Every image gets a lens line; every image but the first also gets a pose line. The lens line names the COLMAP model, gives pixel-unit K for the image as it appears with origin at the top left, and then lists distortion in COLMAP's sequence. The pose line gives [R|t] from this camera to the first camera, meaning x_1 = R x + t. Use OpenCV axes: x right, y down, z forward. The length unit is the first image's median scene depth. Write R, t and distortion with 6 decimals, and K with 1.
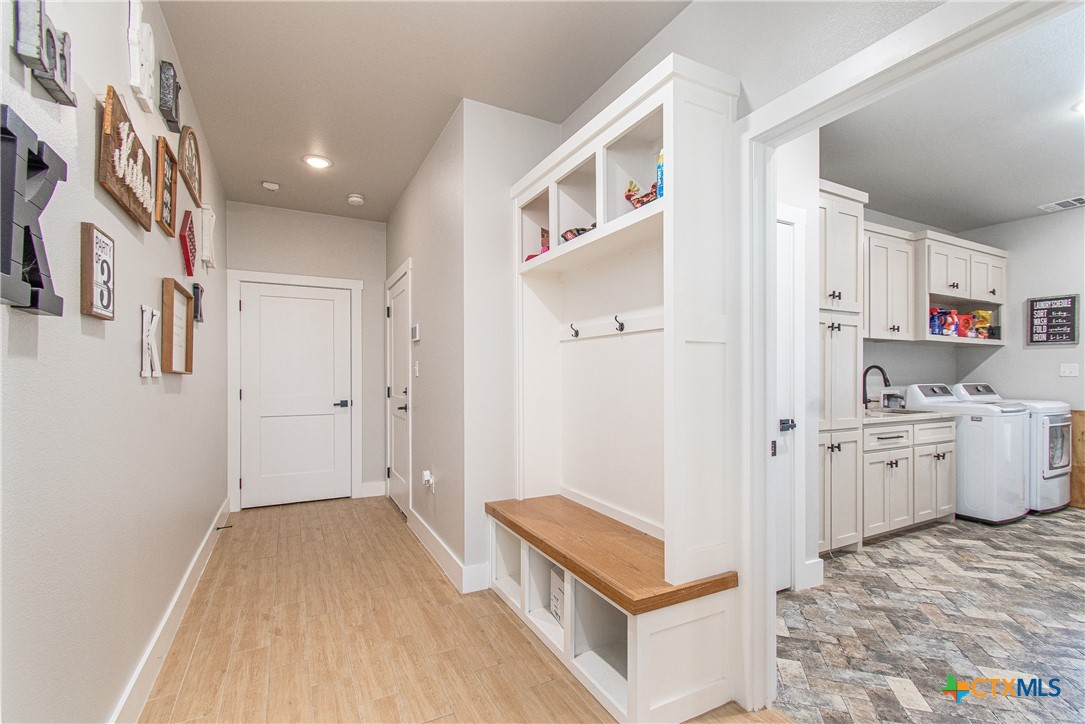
lens RADIAL K [[482.6, 0, 546.8], [0, 482.6, 373.6], [0, 0, 1]] dist [0.000808, -0.001629]
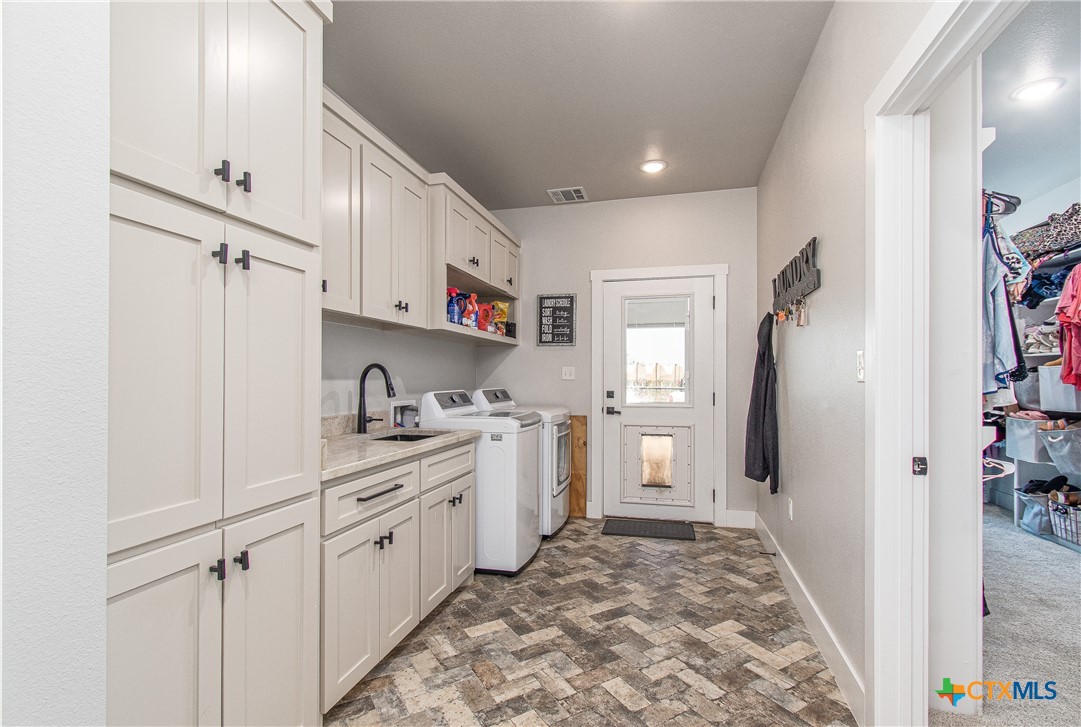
lens RADIAL K [[489.7, 0, 542.7], [0, 489.7, 373.2], [0, 0, 1]] dist [-0.004353, -0.000012]
pose [[0.673909, 0.007016, 0.738781, 0.350469], [-0.001620, 0.999967, -0.008018, 0.000369], [-0.738812, 0.004207, 0.673898, 0.403475]]
